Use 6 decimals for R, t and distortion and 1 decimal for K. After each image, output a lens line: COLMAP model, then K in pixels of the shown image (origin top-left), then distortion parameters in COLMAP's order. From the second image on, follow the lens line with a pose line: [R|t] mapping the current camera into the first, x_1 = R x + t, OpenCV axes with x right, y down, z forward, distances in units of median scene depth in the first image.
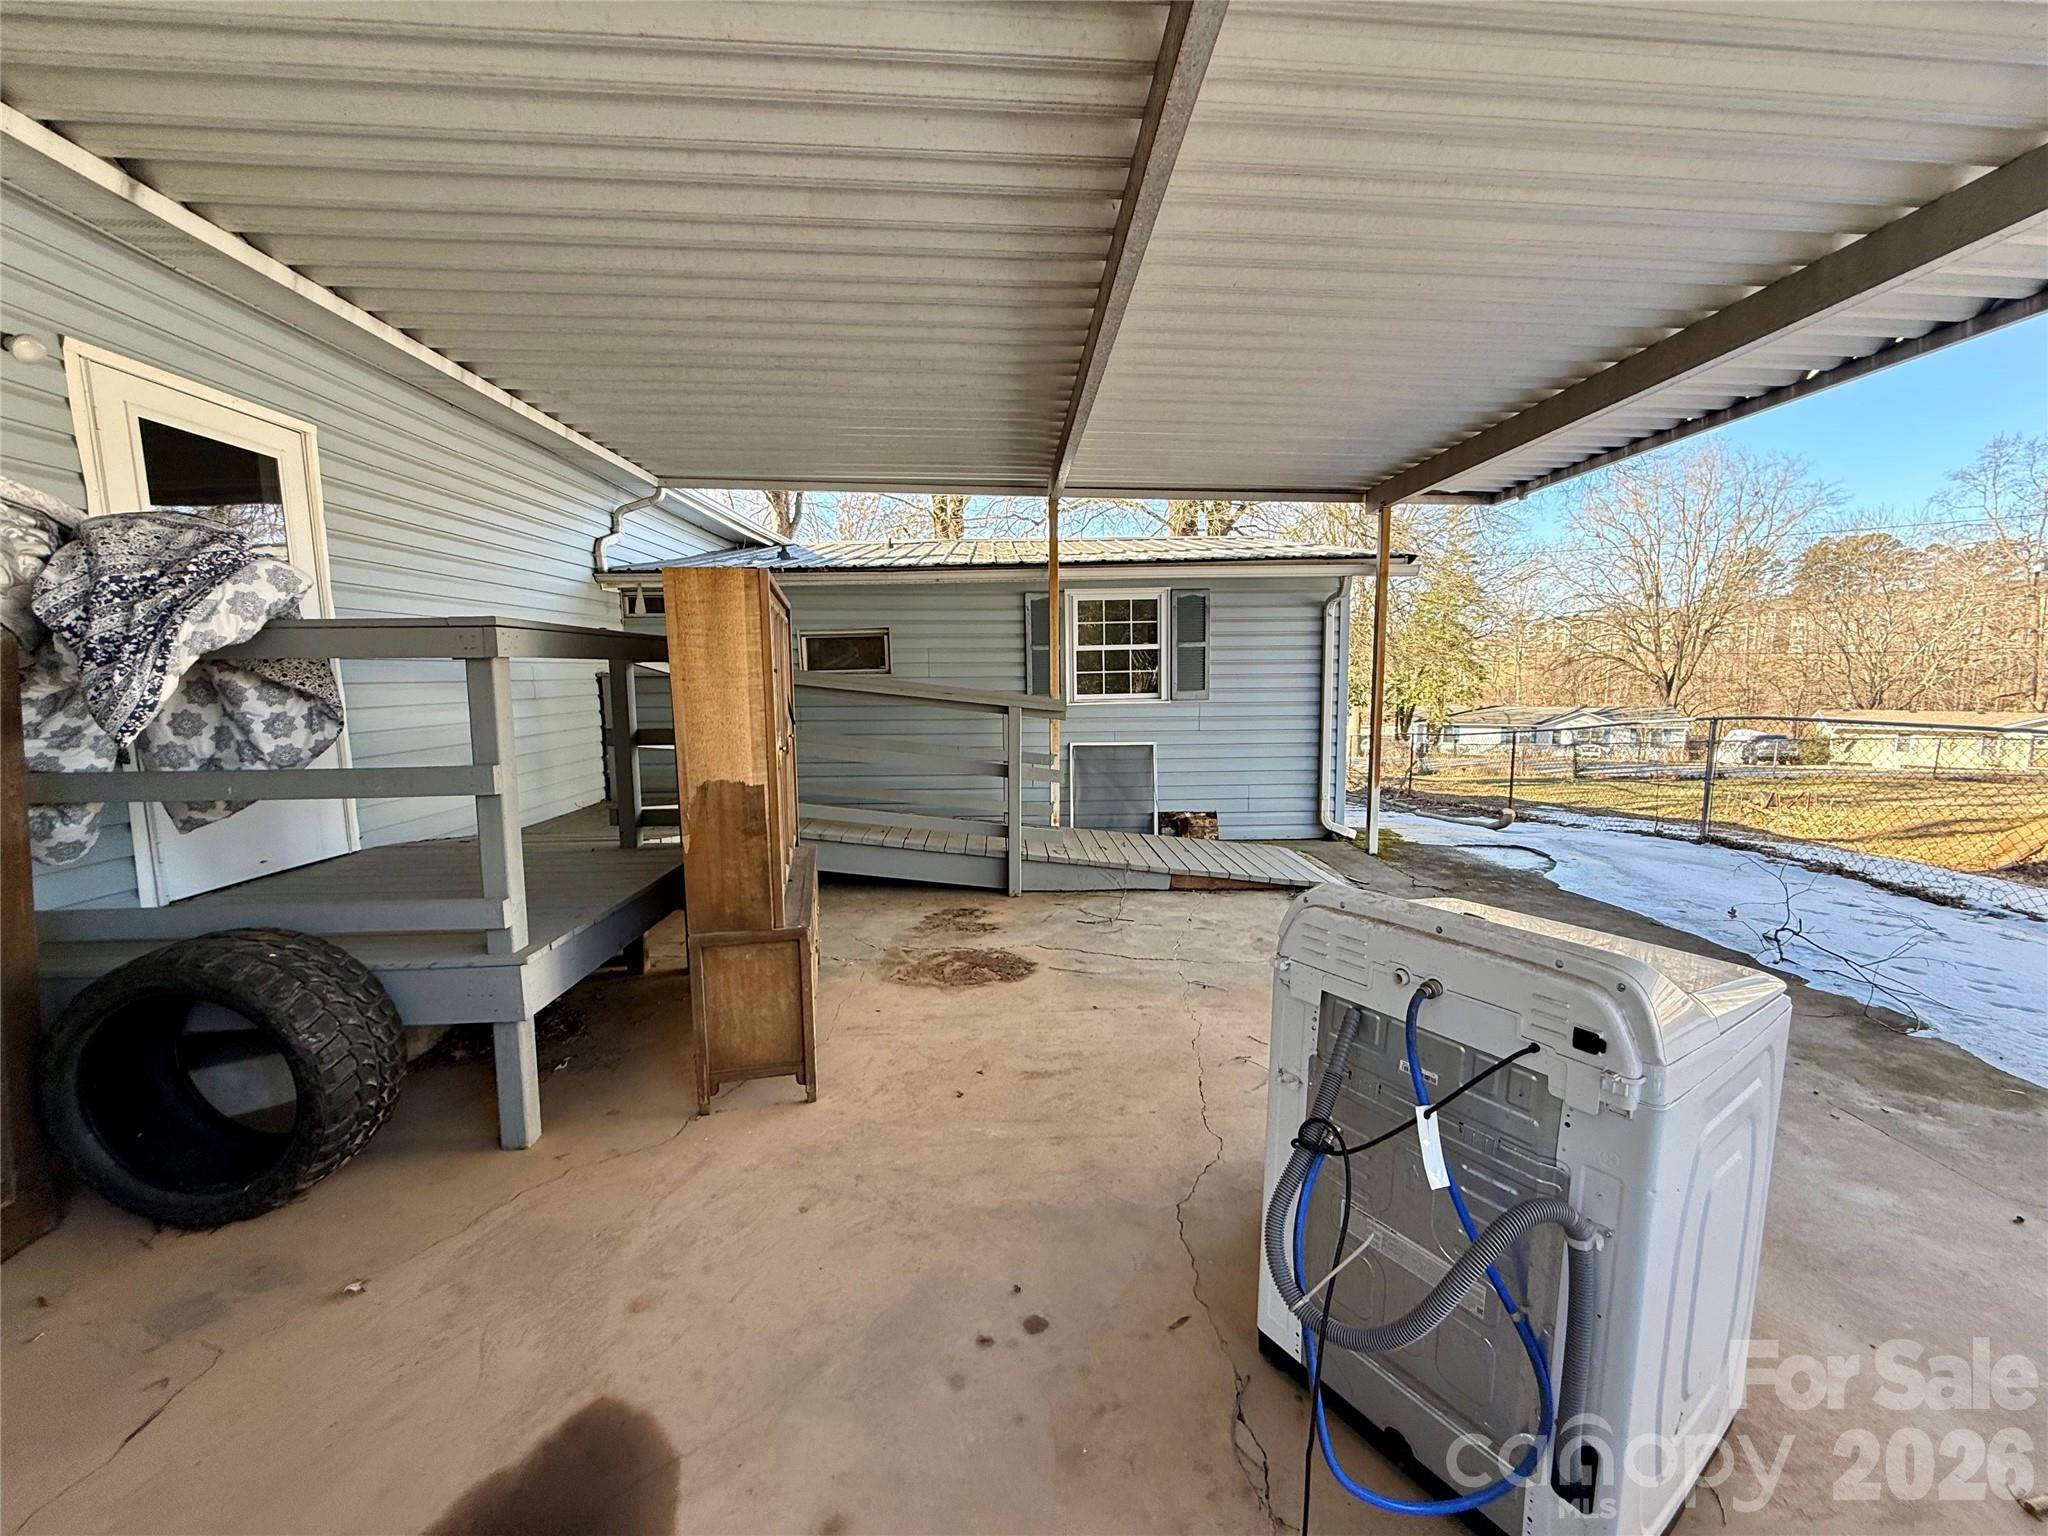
lens RADIAL K [[812.5, 0, 1031.7], [0, 812.5, 771.2], [0, 0, 1]] dist [0.002819, 0.000388]
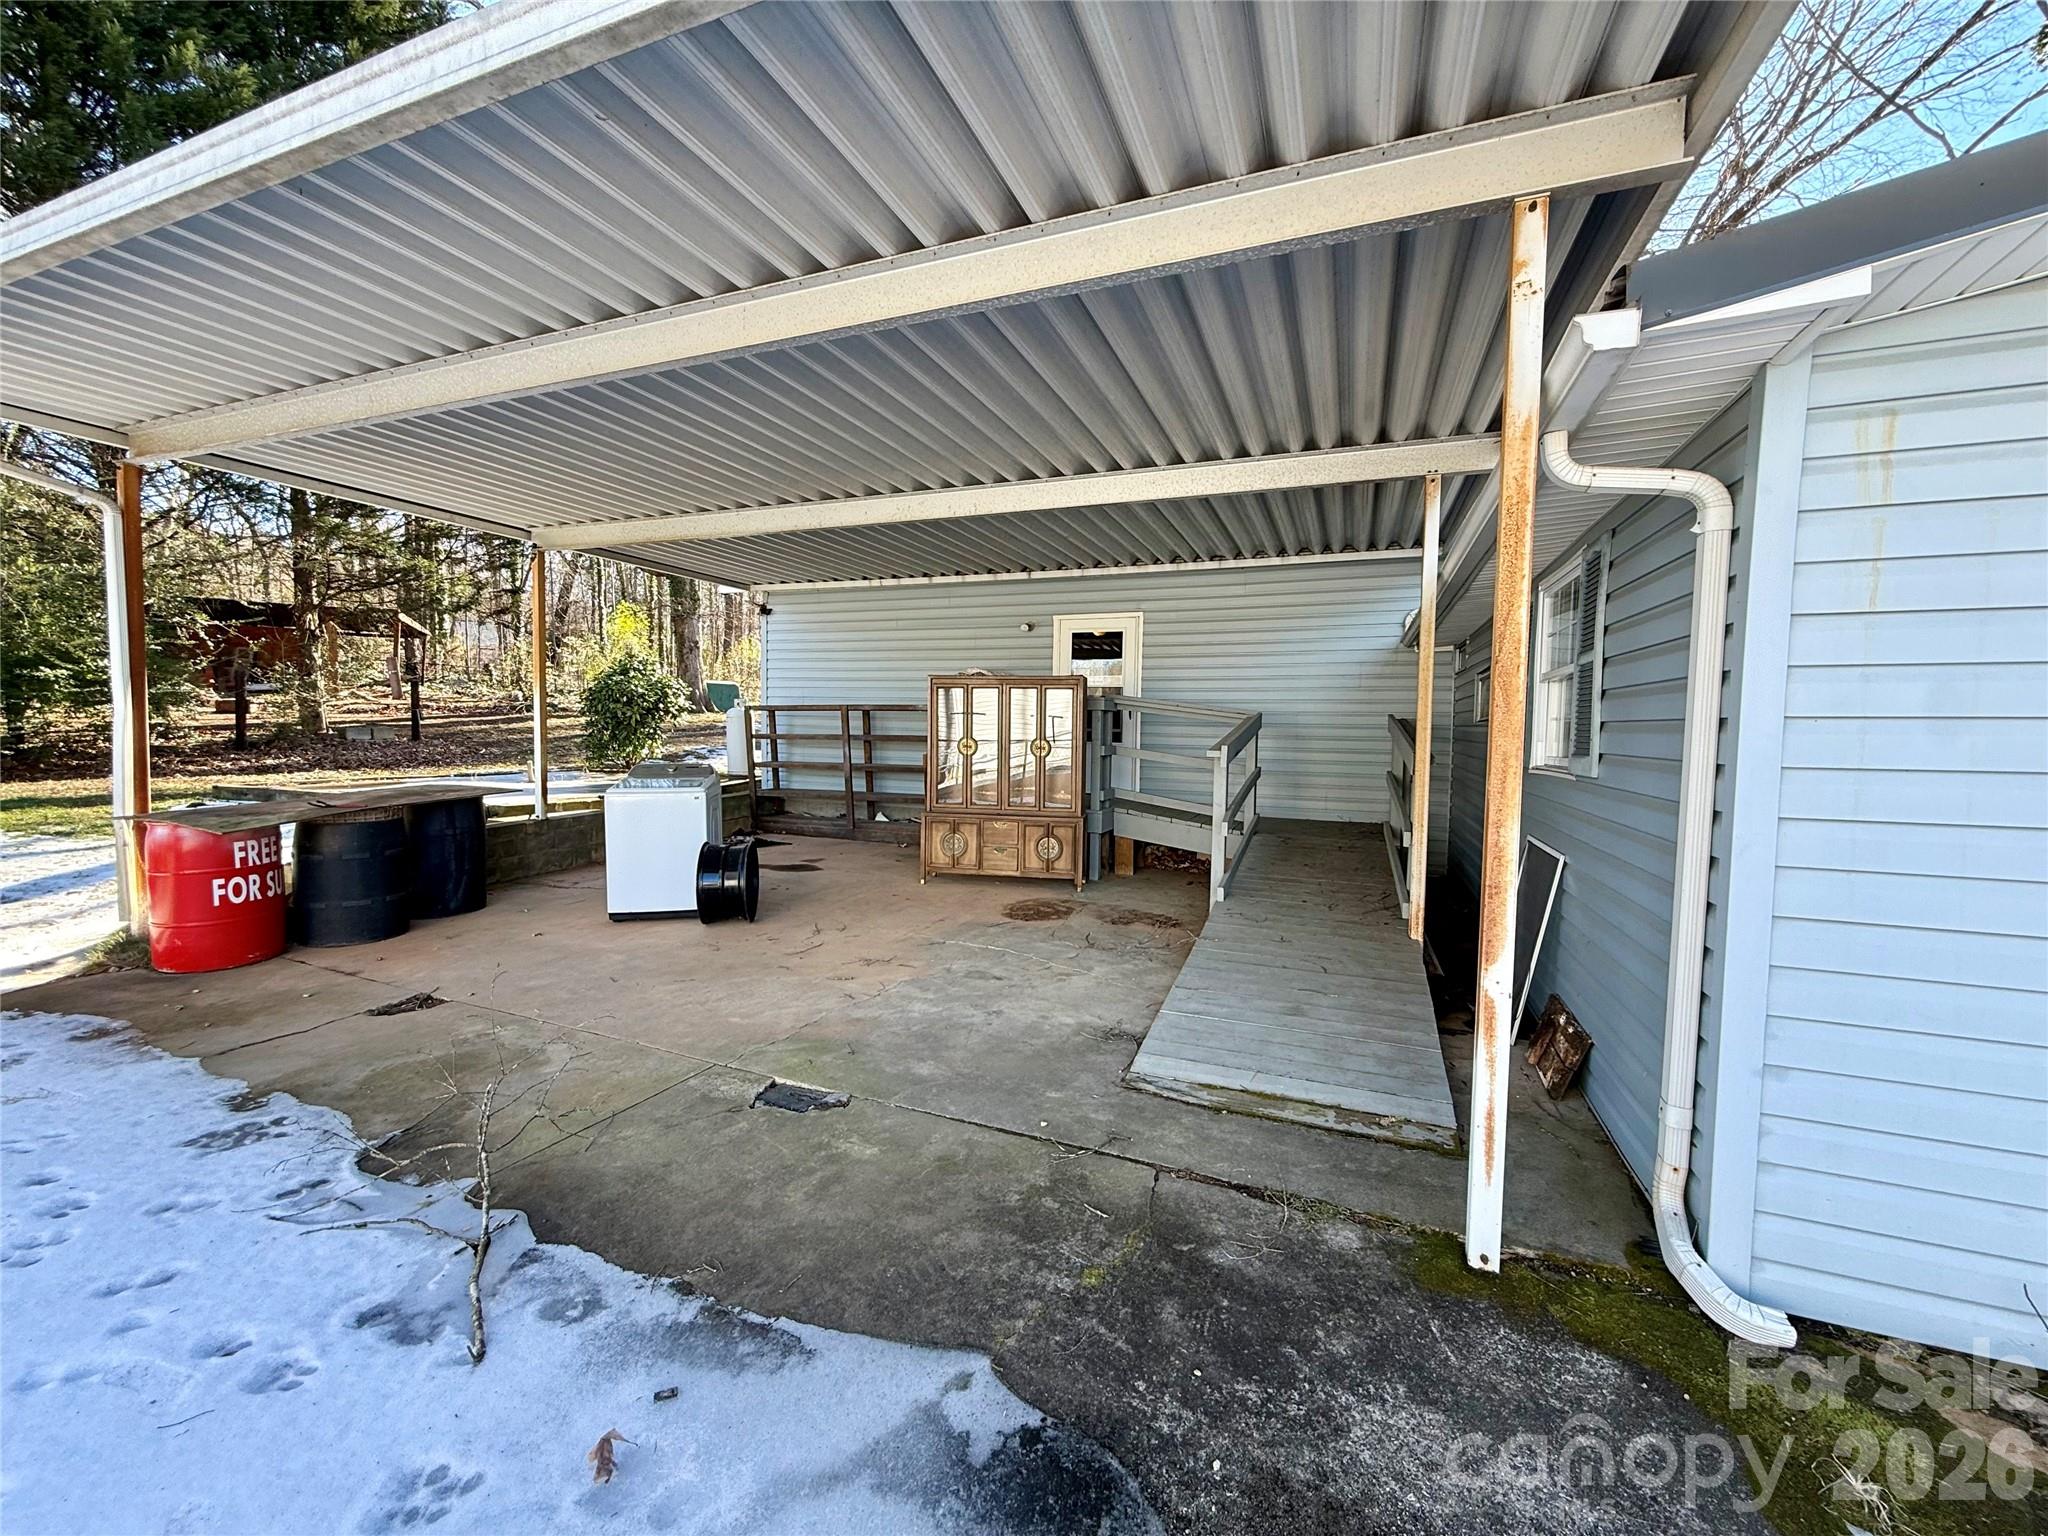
lens RADIAL K [[812.5, 0, 1027.2], [0, 812.5, 766.8], [0, 0, 1]] dist [0.002819, 0.000388]
pose [[-0.409031, 0.043036, -0.911505, 1.132500], [-0.124885, 0.986848, 0.102635, -0.153099], [0.903934, 0.155814, -0.398277, 1.347769]]
